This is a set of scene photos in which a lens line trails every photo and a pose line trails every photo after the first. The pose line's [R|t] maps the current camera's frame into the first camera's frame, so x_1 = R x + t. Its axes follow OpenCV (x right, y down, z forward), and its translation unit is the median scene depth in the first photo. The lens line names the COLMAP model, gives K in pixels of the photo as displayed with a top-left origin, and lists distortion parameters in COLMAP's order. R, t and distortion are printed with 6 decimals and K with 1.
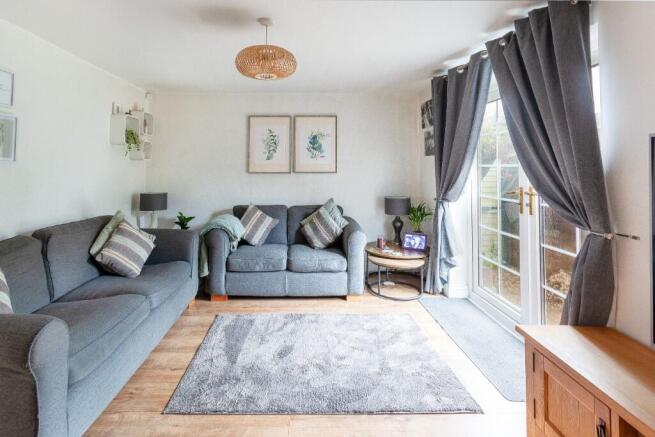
lens RADIAL K [[332.4, 0, 327.0], [0, 332.4, 158.0], [0, 0, 1]] dist [-0.002743, -0.000951]
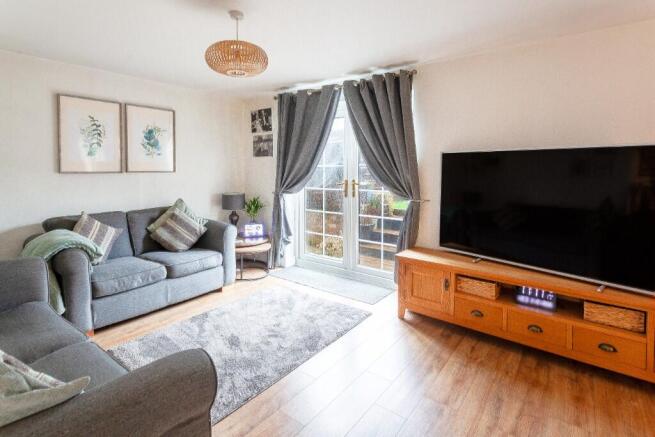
lens RADIAL K [[322.3, 0, 328.6], [0, 322.3, 185.2], [0, 0, 1]] dist [-0.000970, -0.000232]
pose [[0.623697, -0.038788, 0.780703, -0.485678], [-0.027071, 0.997097, 0.071166, 0.006575], [-0.781198, -0.065520, 0.620836, 0.109987]]
